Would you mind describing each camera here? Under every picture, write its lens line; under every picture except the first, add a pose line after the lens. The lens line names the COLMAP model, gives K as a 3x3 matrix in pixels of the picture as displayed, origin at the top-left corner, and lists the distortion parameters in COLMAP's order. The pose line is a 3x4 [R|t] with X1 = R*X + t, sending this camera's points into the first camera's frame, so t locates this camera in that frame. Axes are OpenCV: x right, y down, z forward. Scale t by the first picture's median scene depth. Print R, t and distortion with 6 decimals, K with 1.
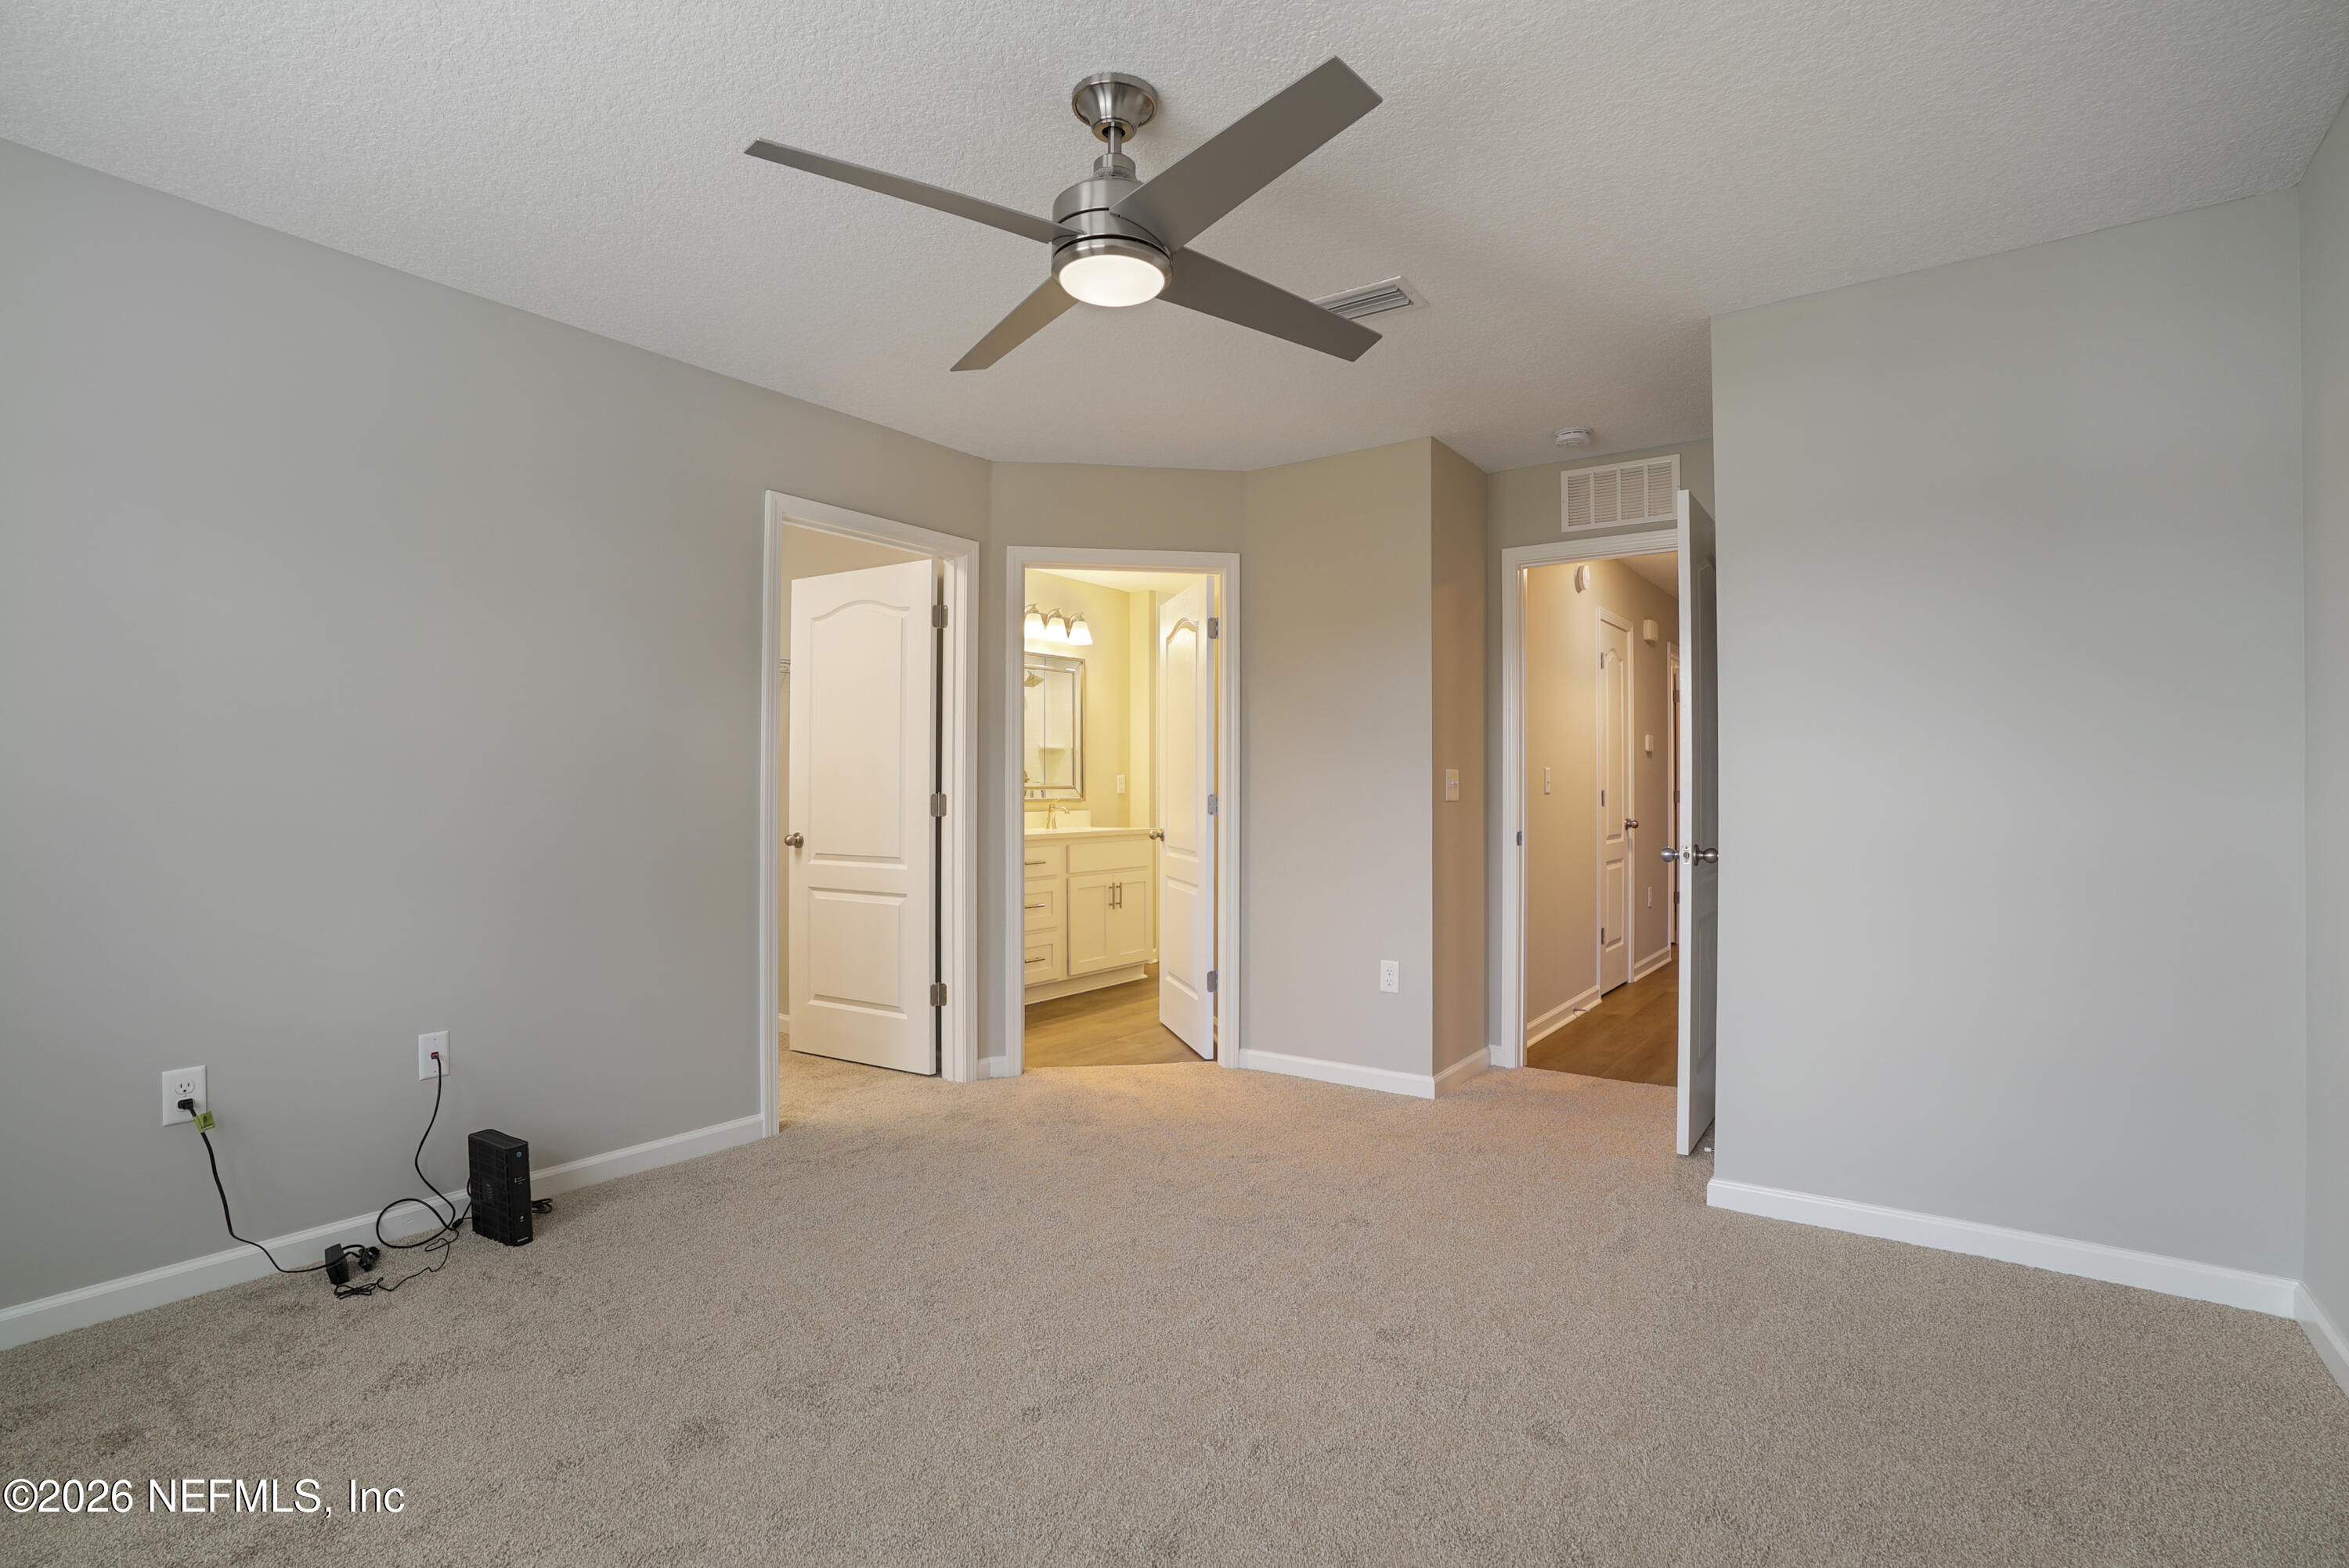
lens RADIAL K [[1109.8, 0, 1169.5], [0, 1109.8, 773.6], [0, 0, 1]] dist [-0.065609, 0.024378]
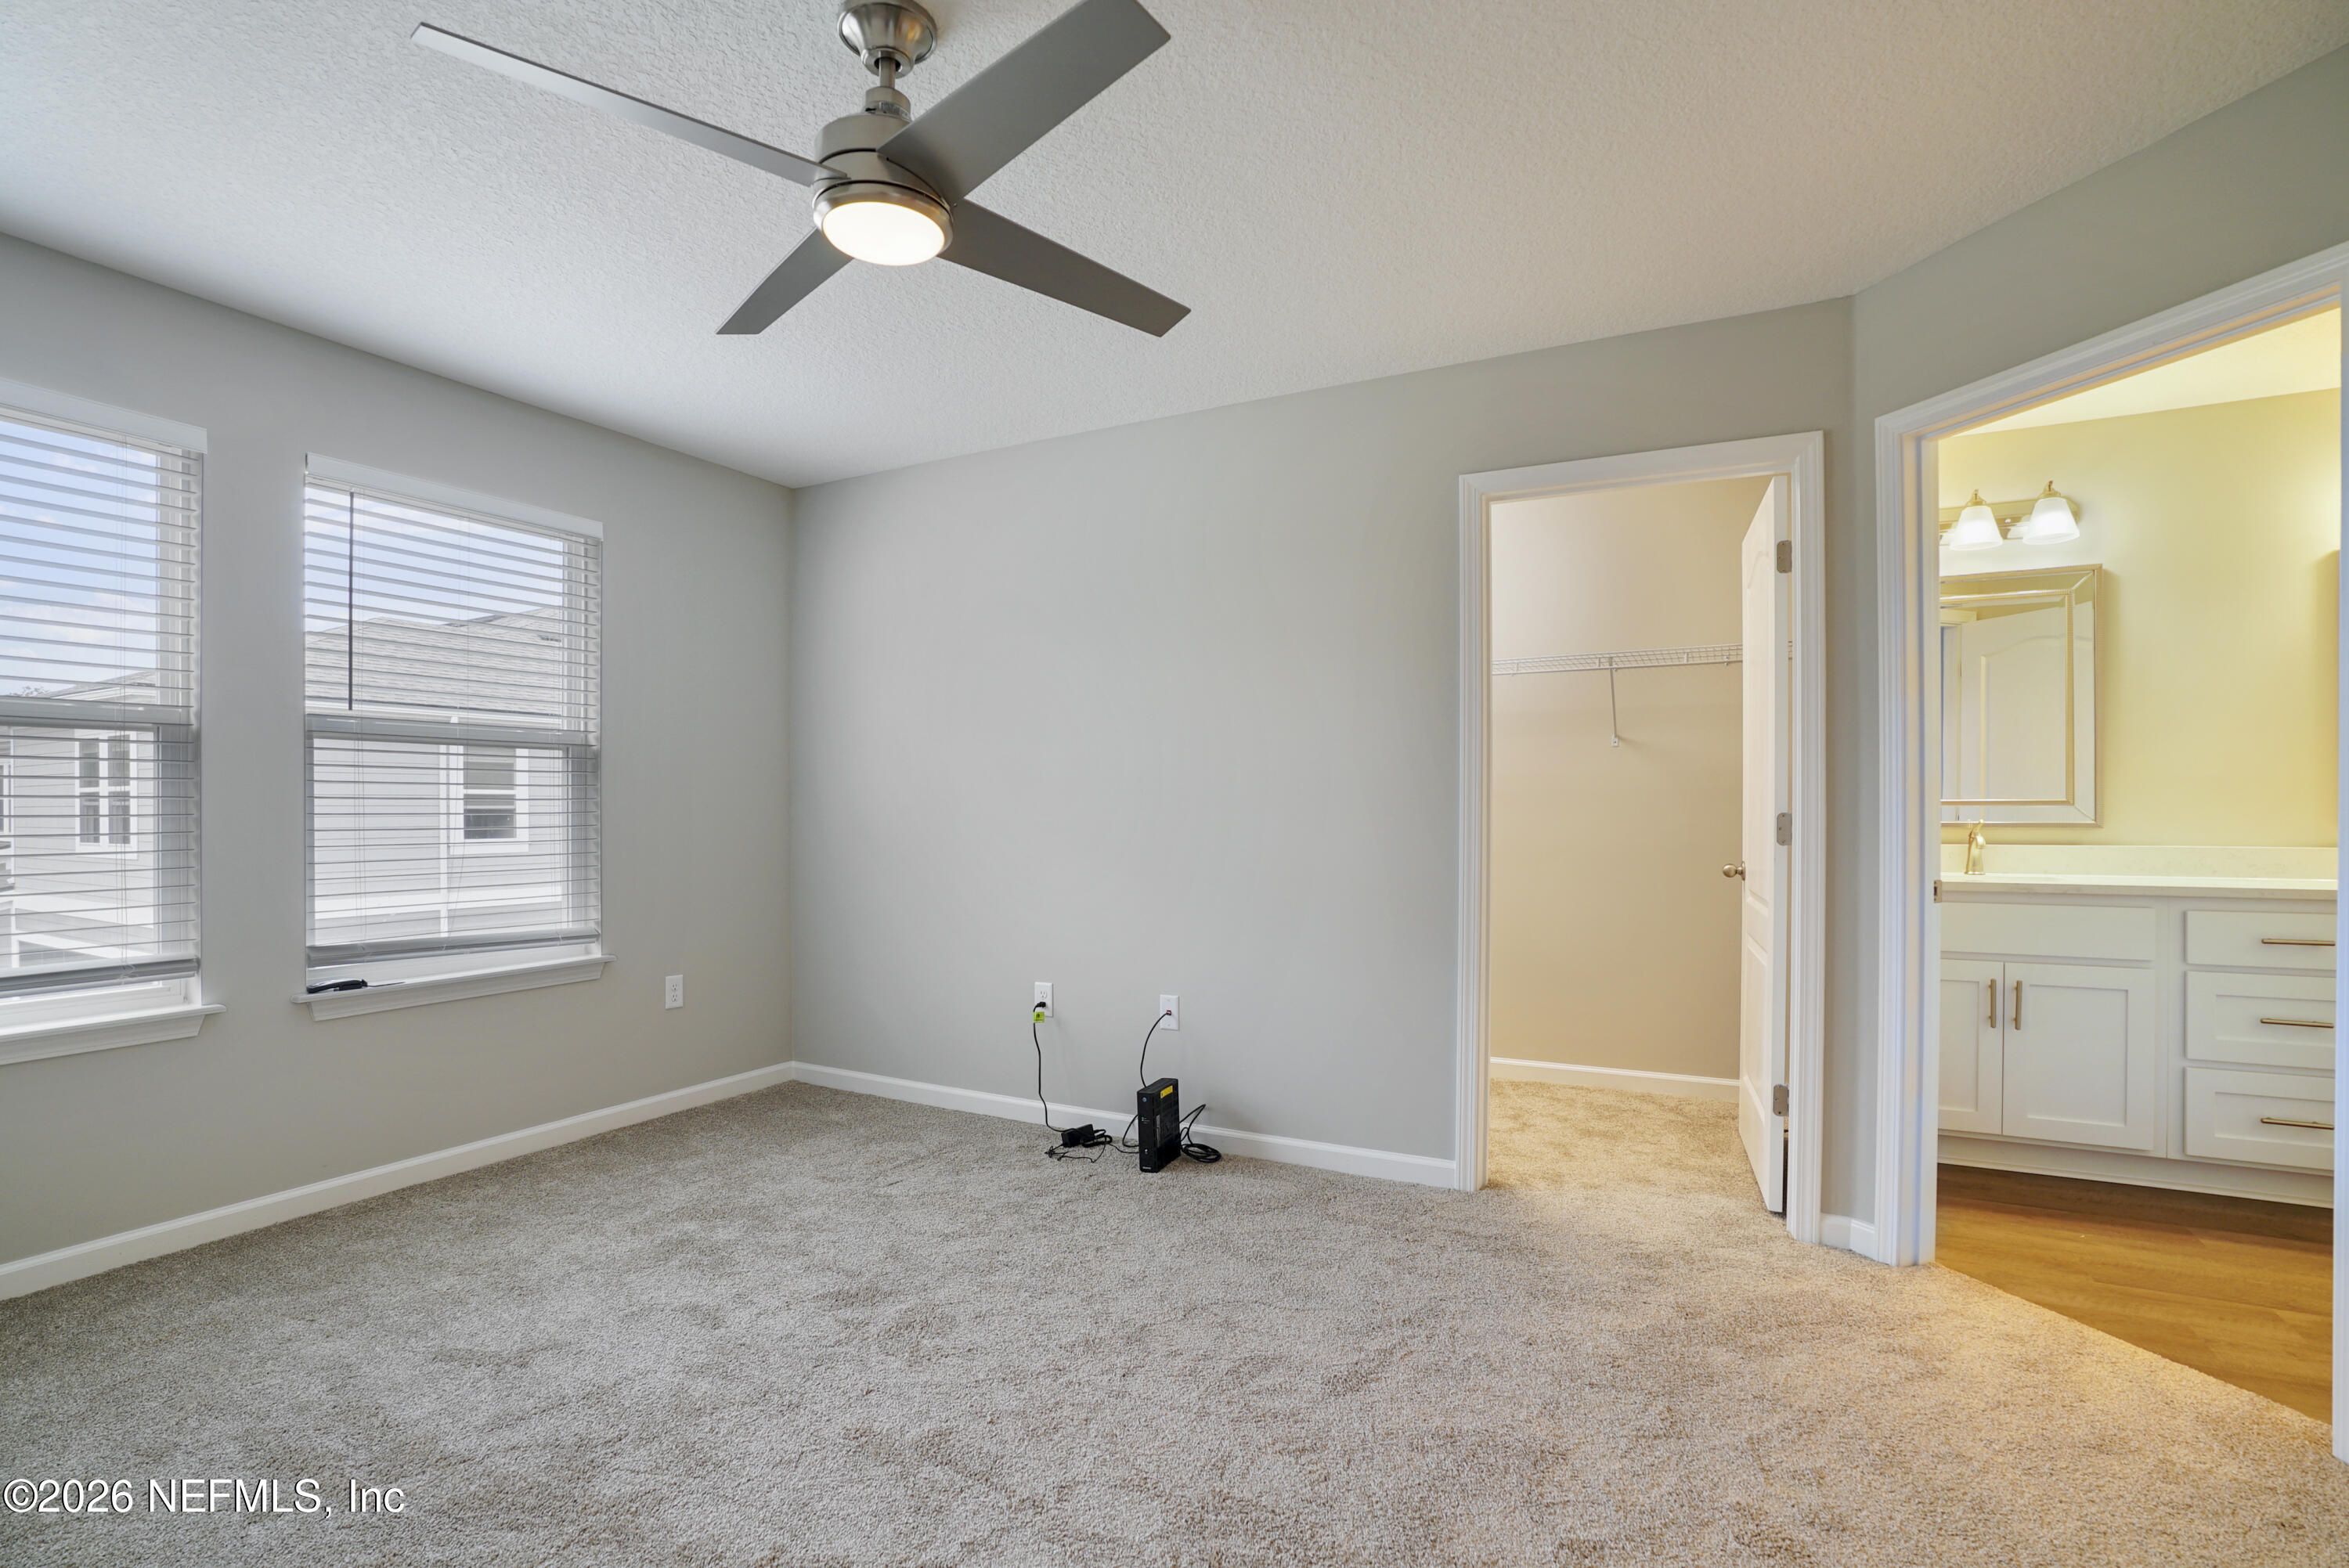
lens RADIAL K [[1126.7, 0, 1176.3], [0, 1126.7, 803.9], [0, 0, 1]] dist [-0.062901, 0.028097]
pose [[0.153071, -0.000580, -0.988215, 0.509382], [0.012460, 0.999921, 0.001343, 0.008709], [0.988137, -0.012519, 0.153066, 0.629411]]
